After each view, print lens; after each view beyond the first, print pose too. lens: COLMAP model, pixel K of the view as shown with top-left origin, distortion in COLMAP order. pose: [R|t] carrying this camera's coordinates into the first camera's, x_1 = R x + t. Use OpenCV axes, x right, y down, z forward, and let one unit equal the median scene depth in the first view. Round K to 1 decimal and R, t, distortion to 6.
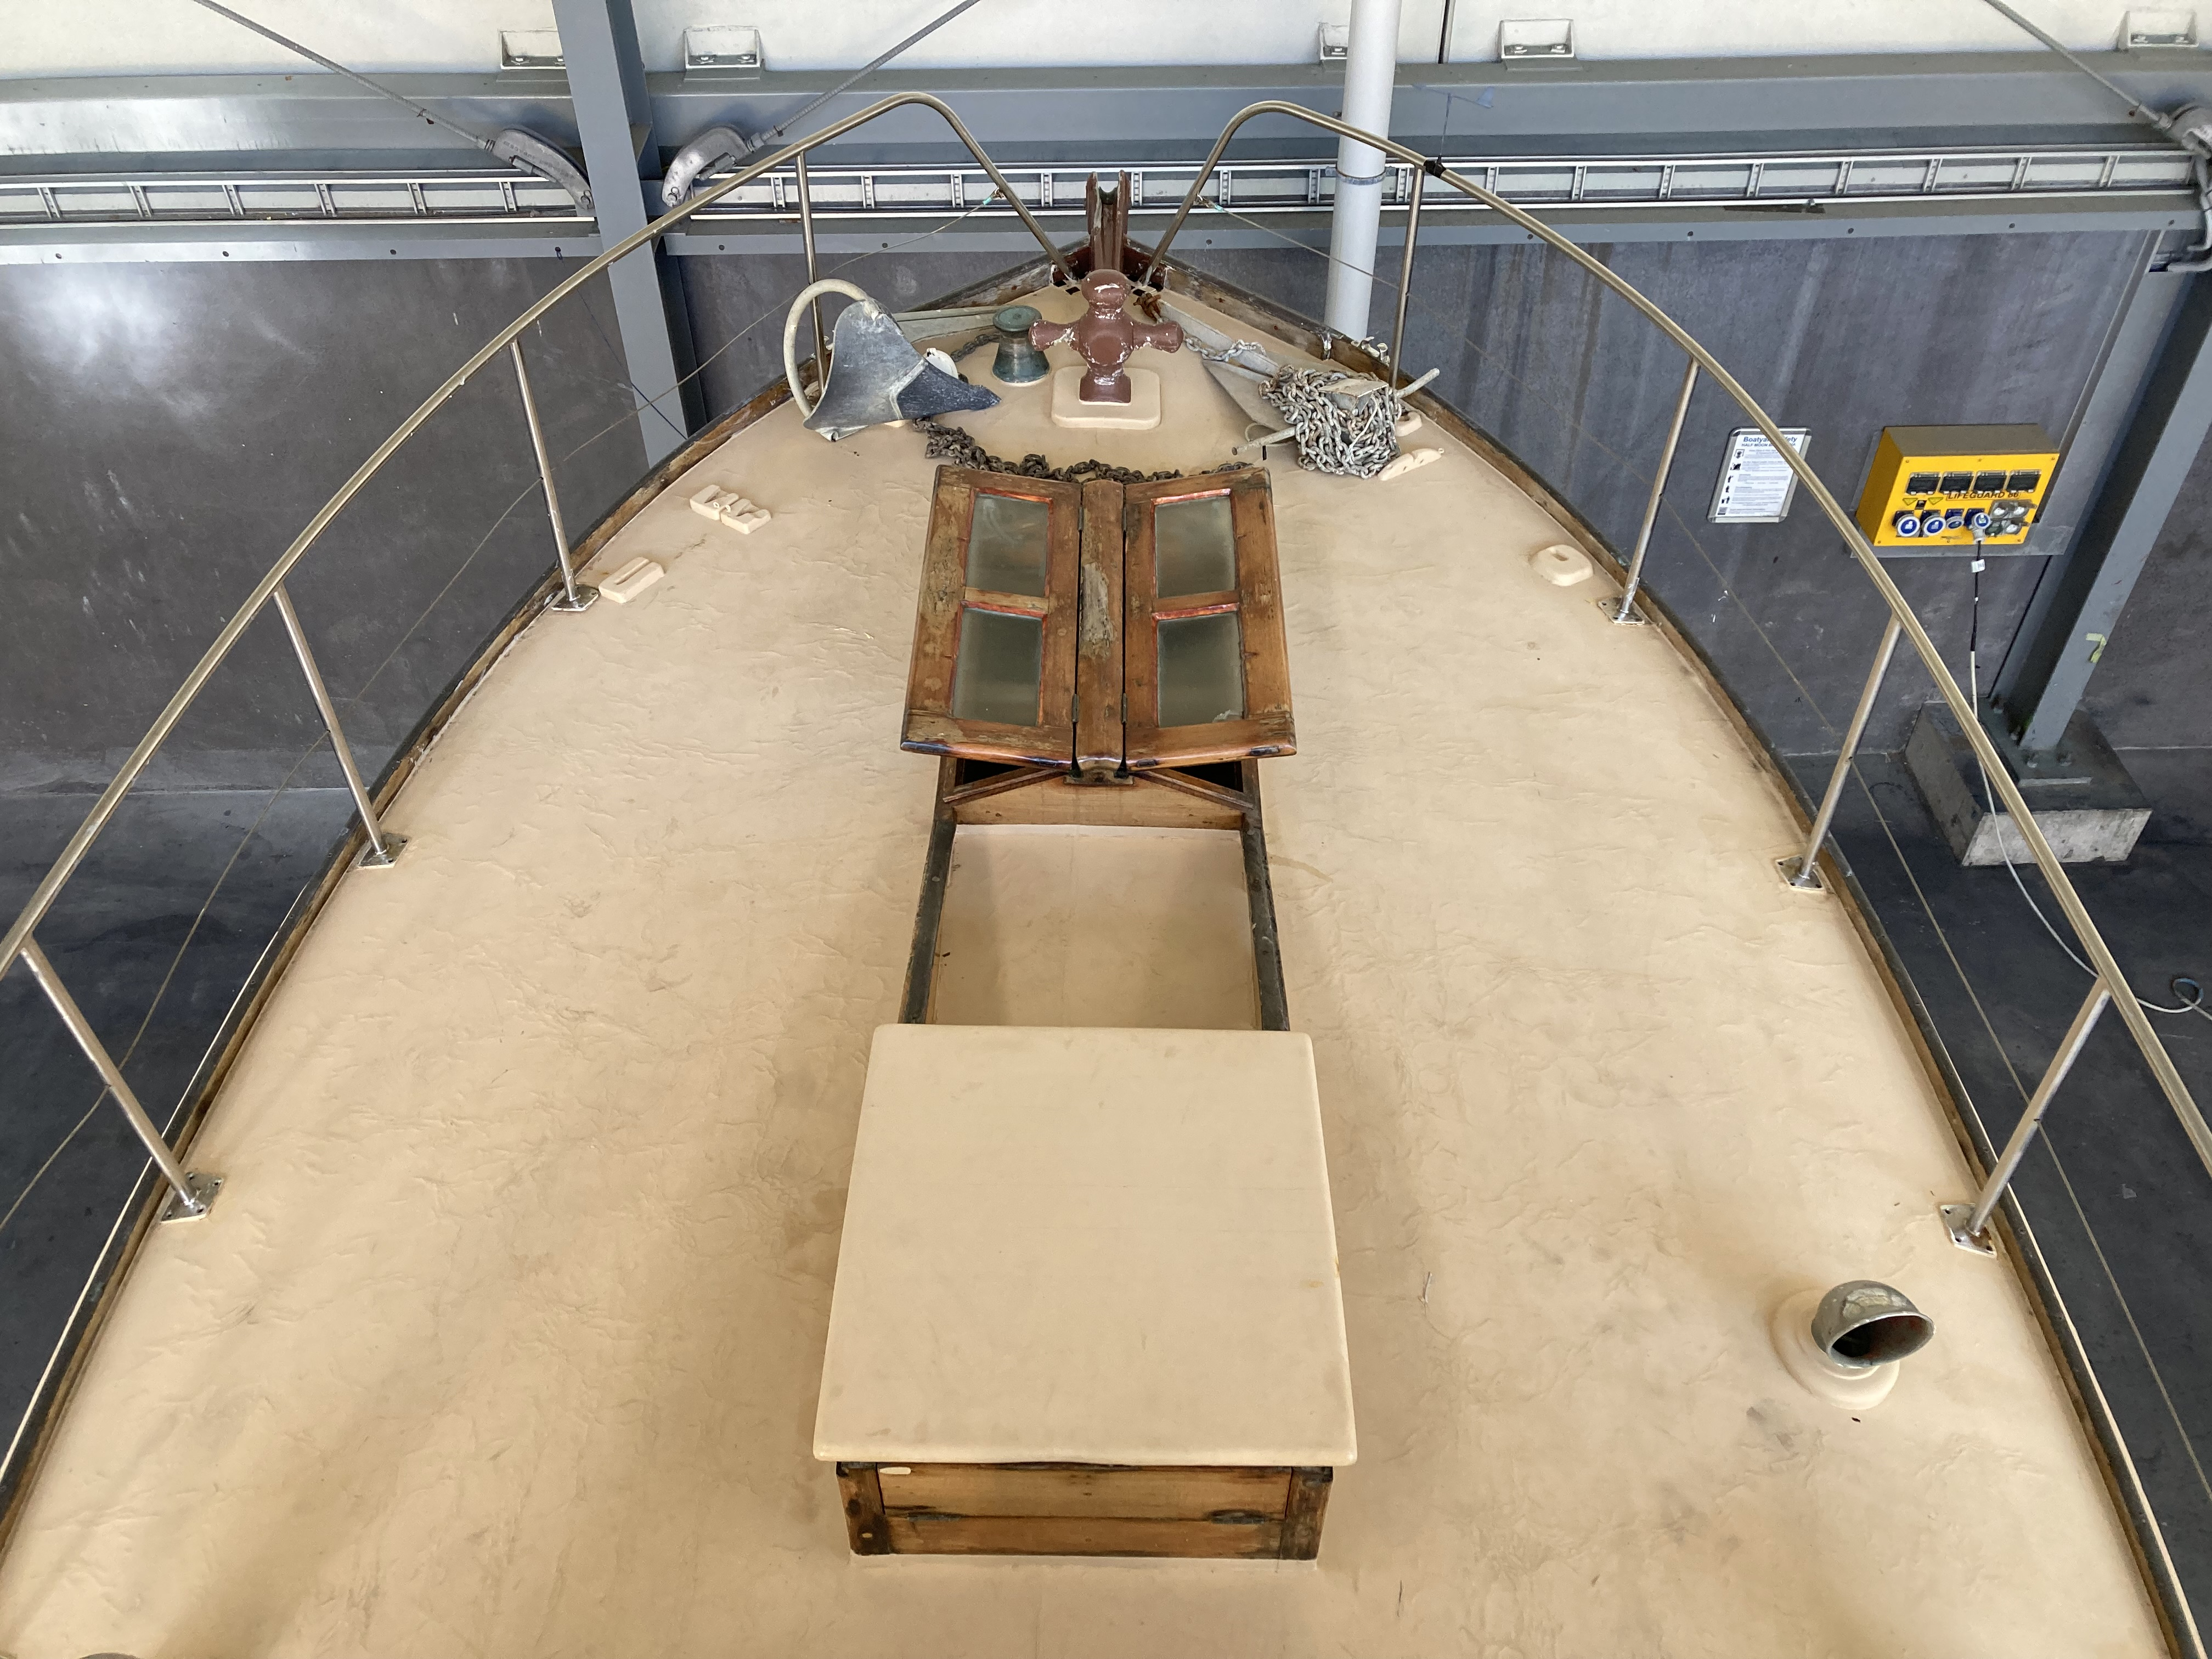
lens RADIAL K [[1756.3, 0, 1106.0], [0, 1756.3, 829.5], [0, 0, 1]] dist [0.040313, -0.058091]
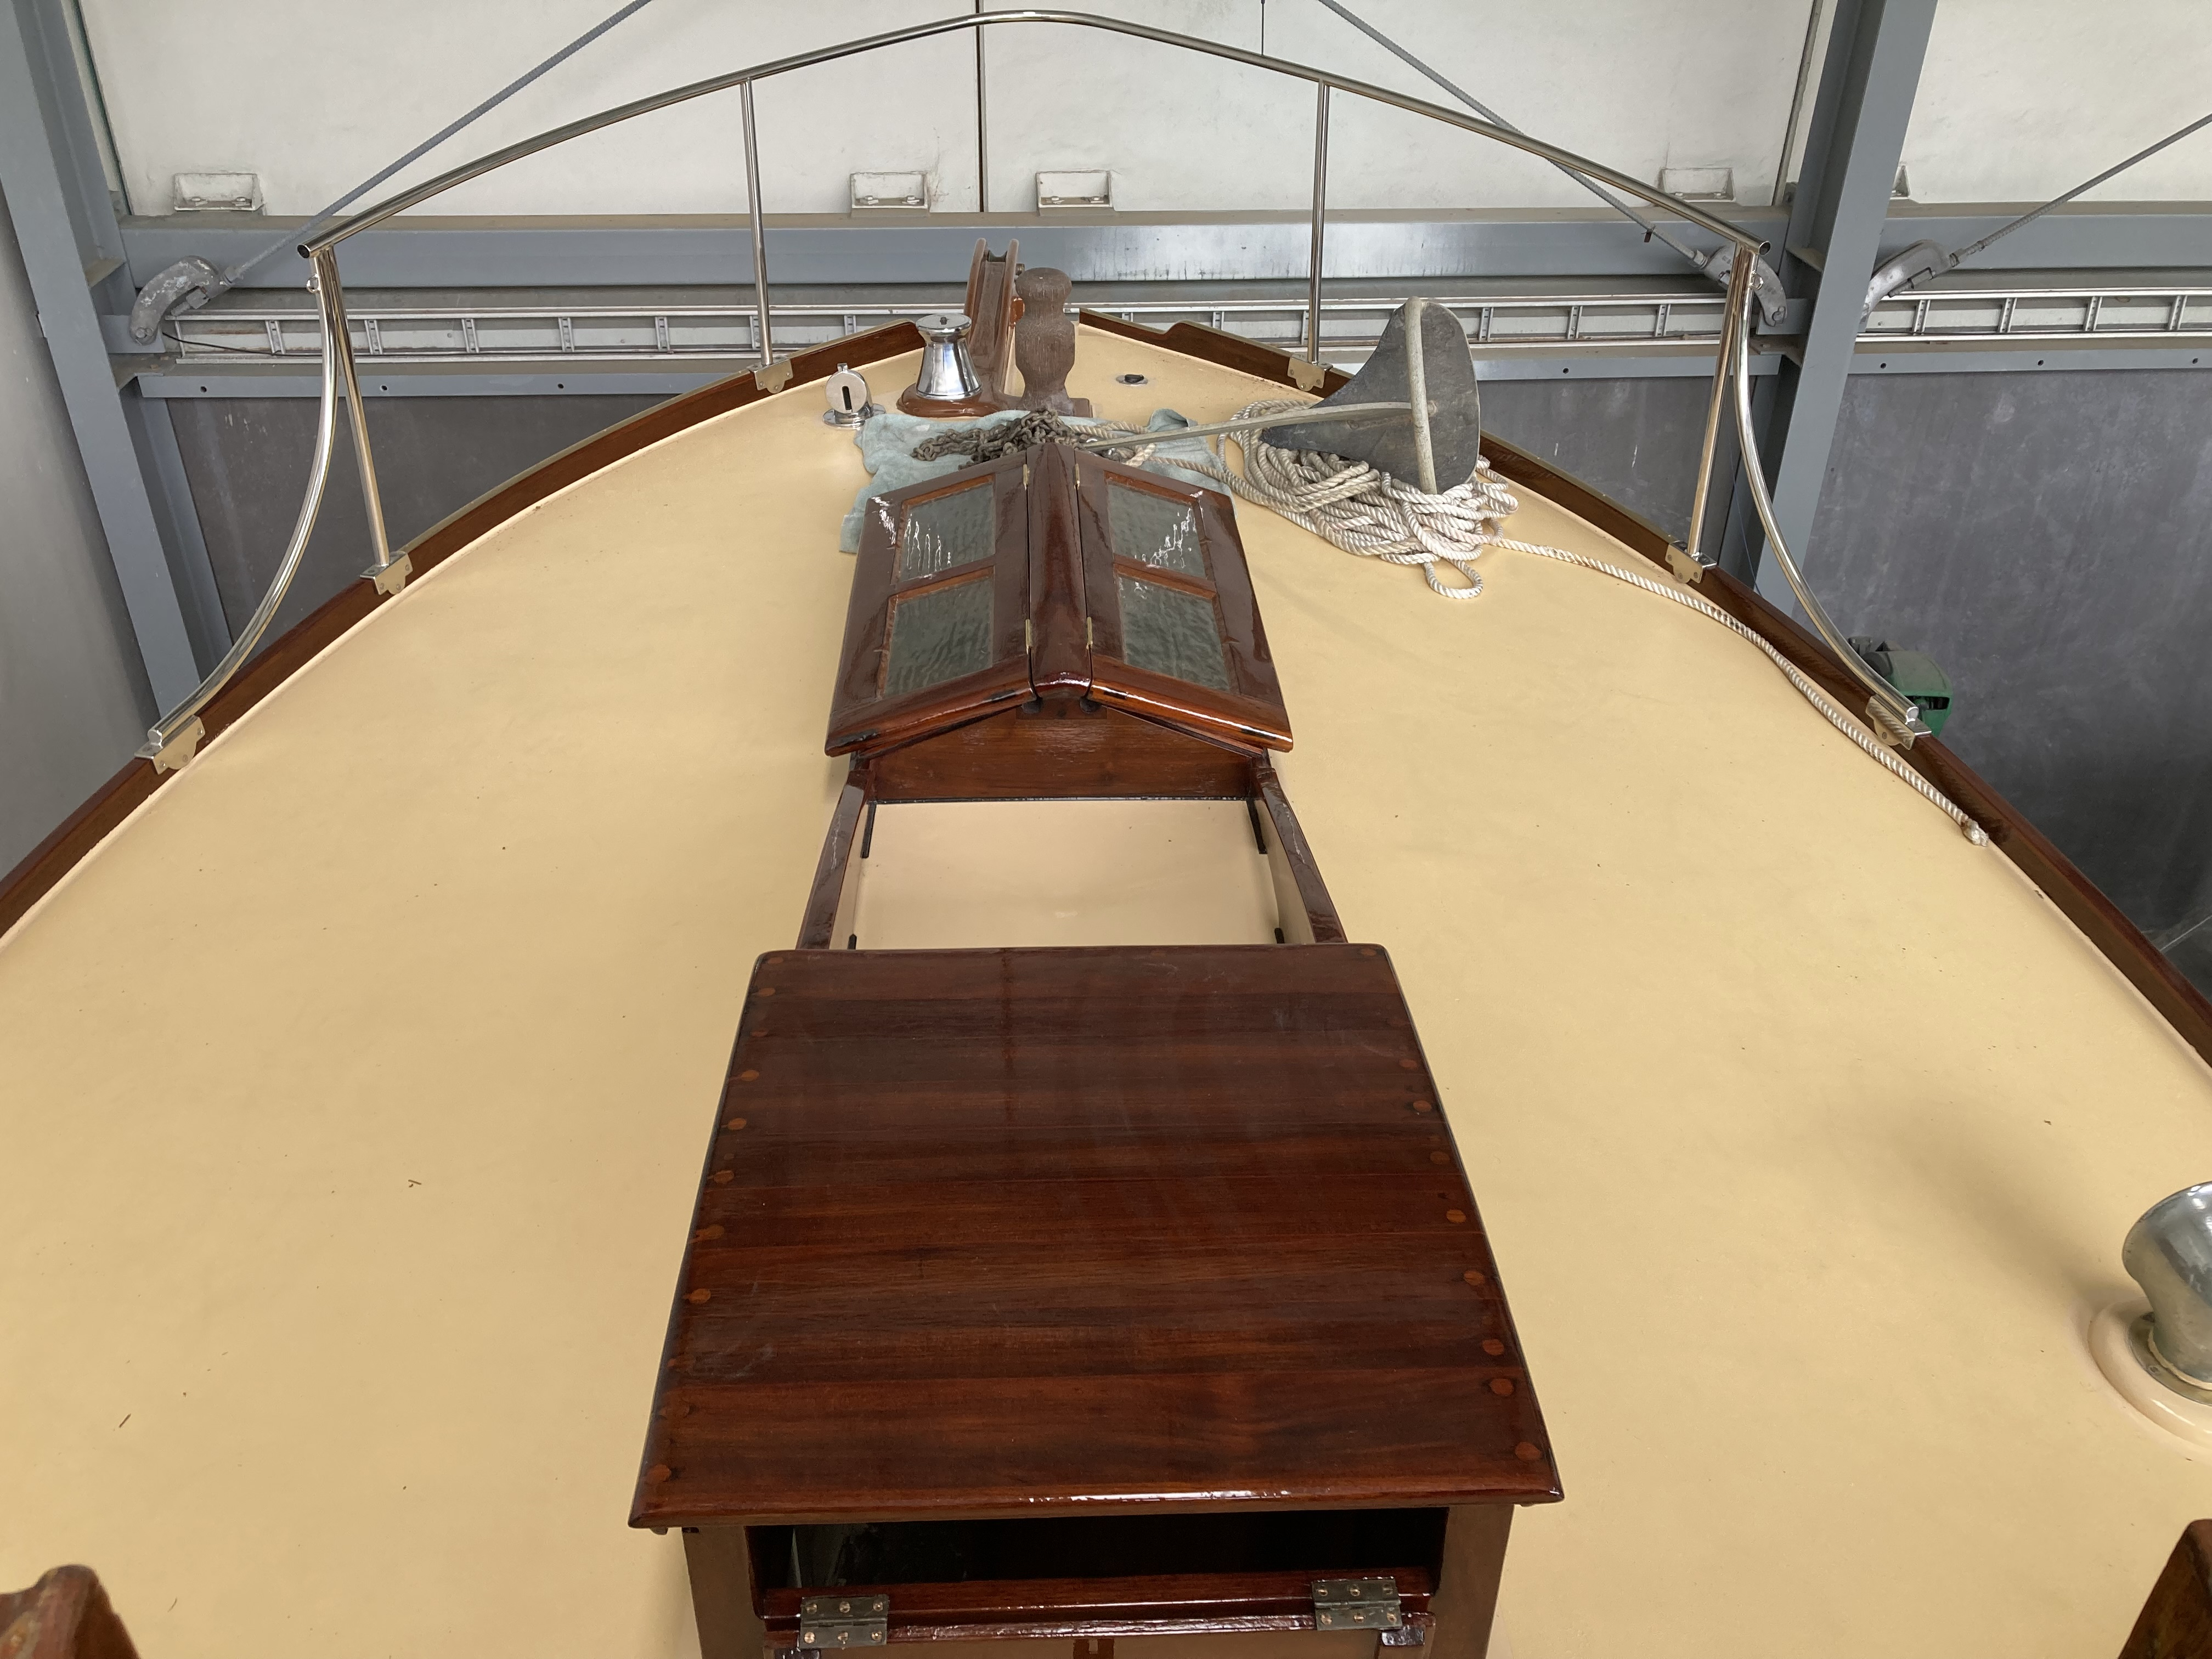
lens RADIAL K [[1674.8, 0, 1106.0], [0, 1674.8, 829.5], [0, 0, 1]] dist [0.000086, -0.002280]
pose [[0.998762, -0.015625, 0.047219, -1.180124], [0.025141, 0.977754, -0.208244, 0.201129], [-0.042915, 0.209173, 0.976937, 0.218209]]
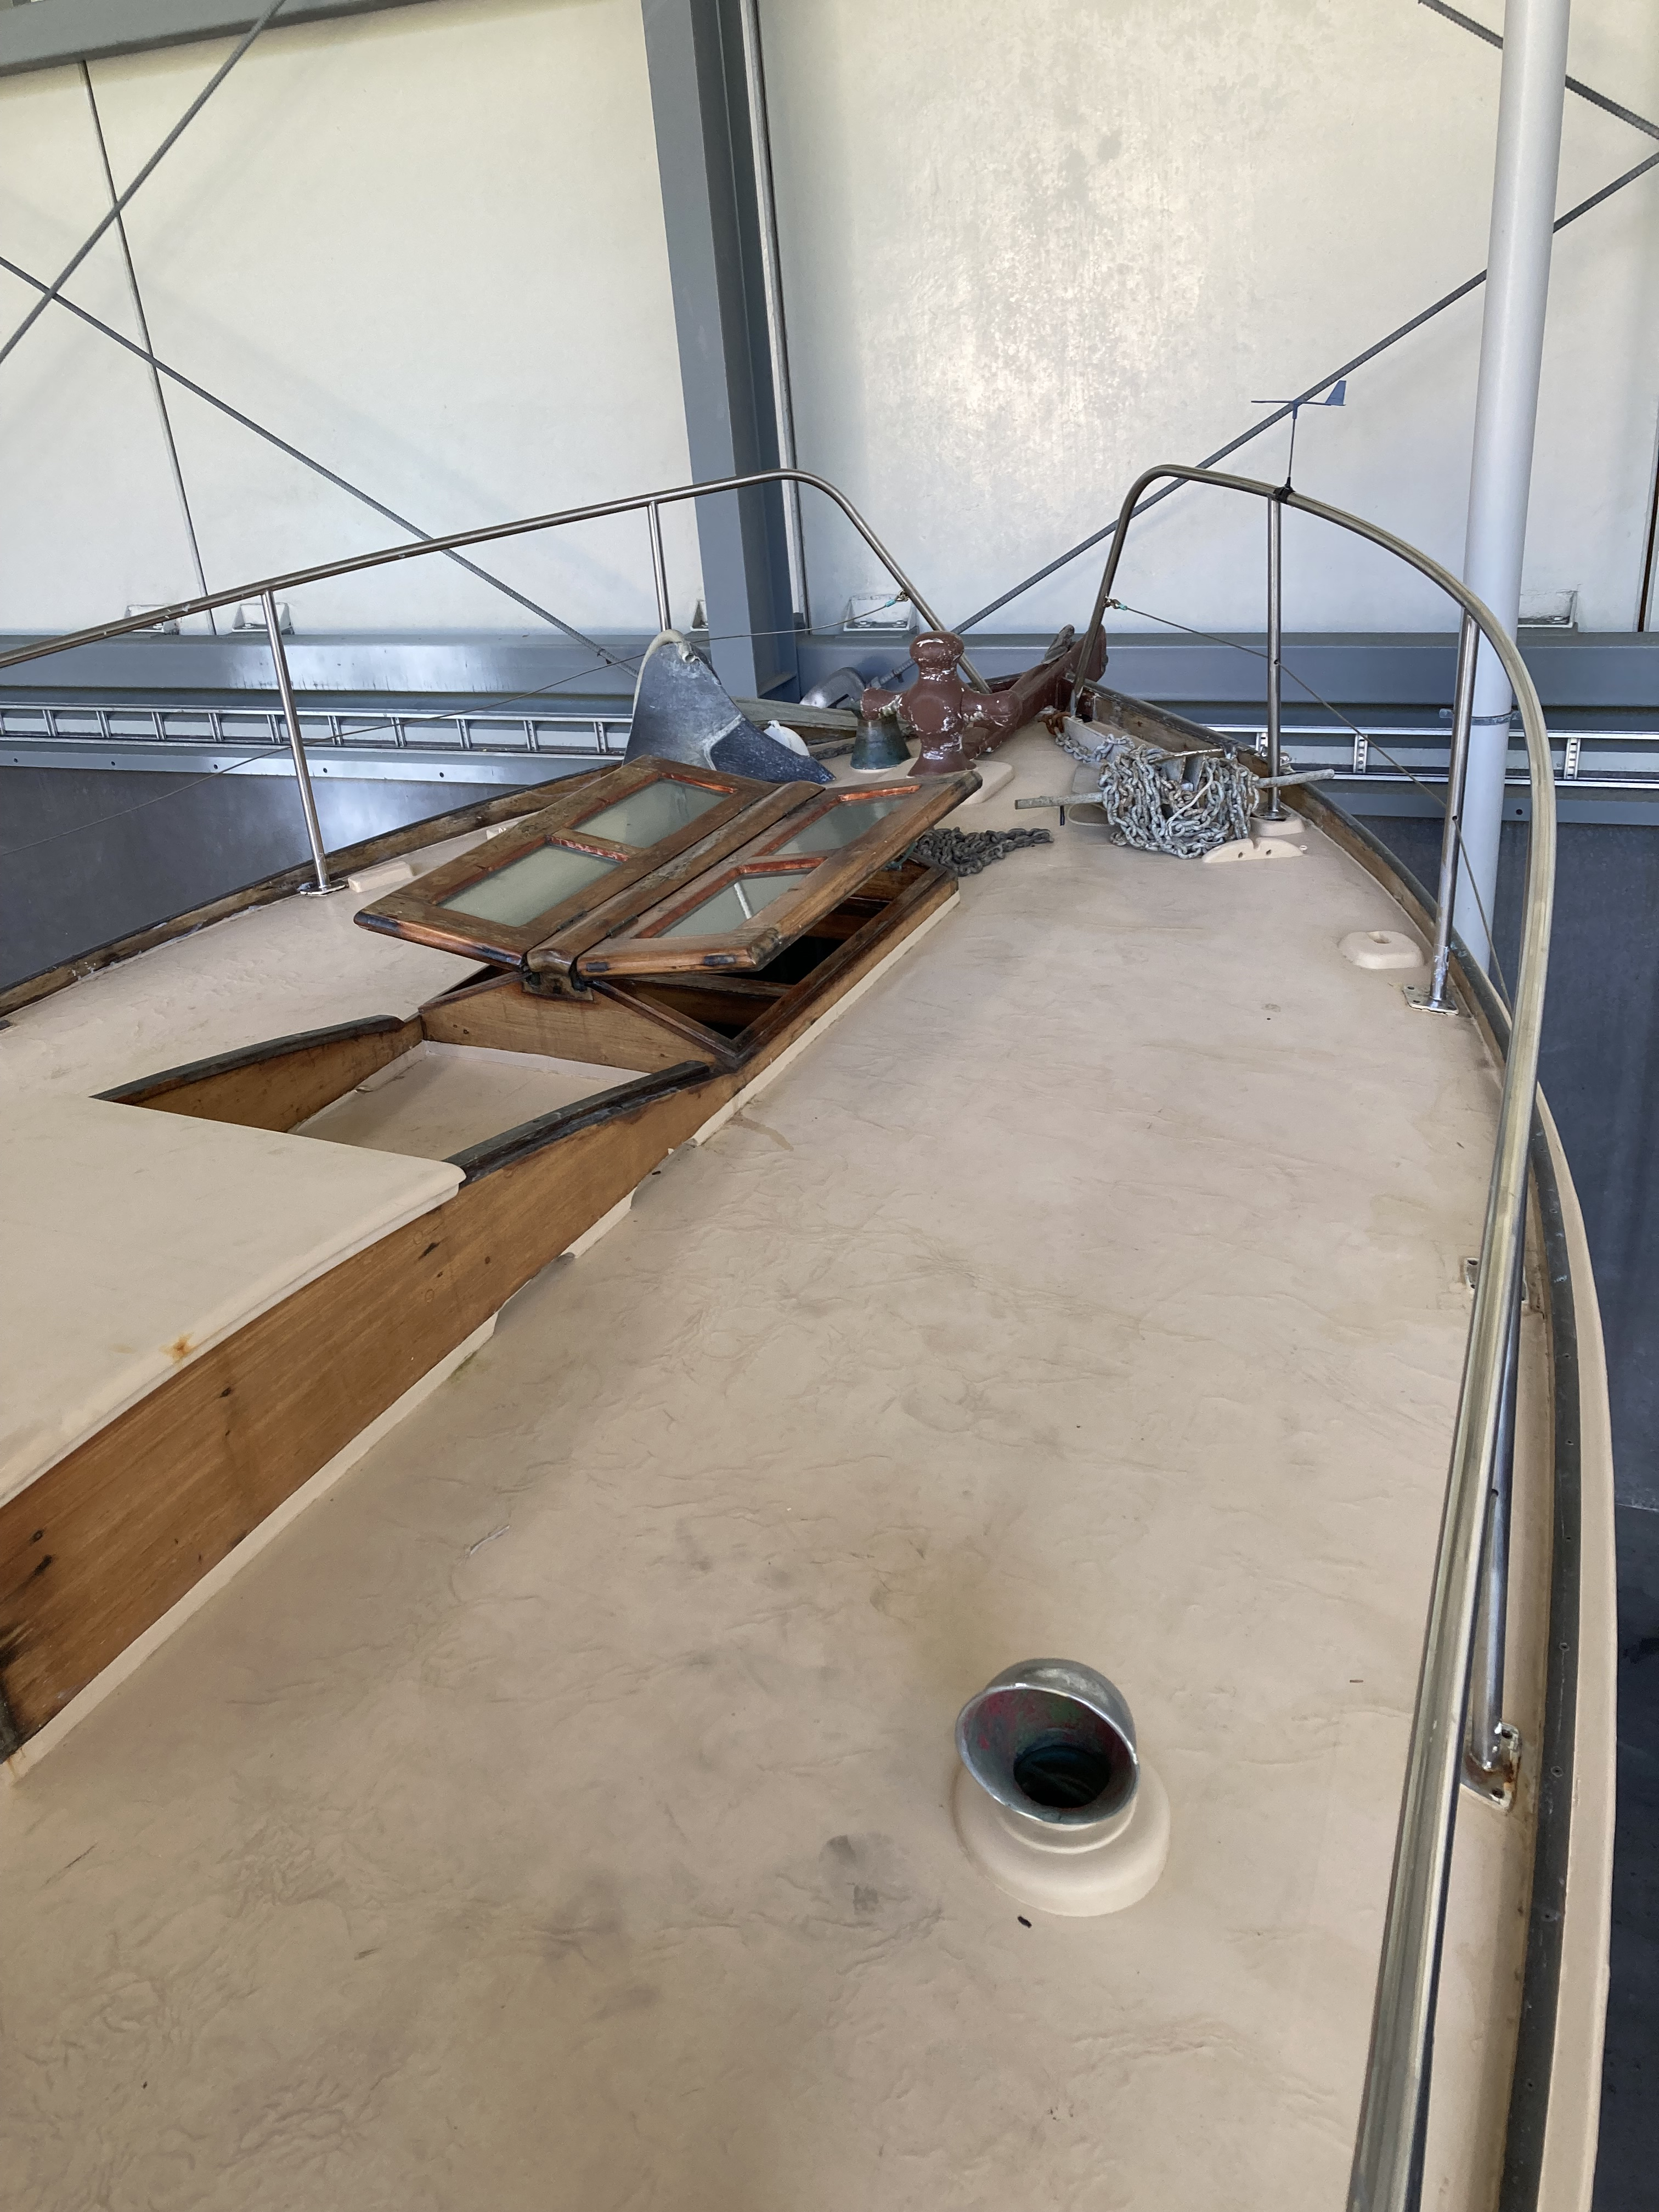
lens RADIAL K [[1774.5, 0, 829.5], [0, 1774.5, 1106.0], [0, 0, 1]] dist [0.040141, -0.005988]
pose [[0.901024, 0.115349, -0.418150, 0.377375], [-0.234588, 0.940437, -0.246063, 0.160404], [0.364861, 0.319802, 0.874416, 0.262763]]
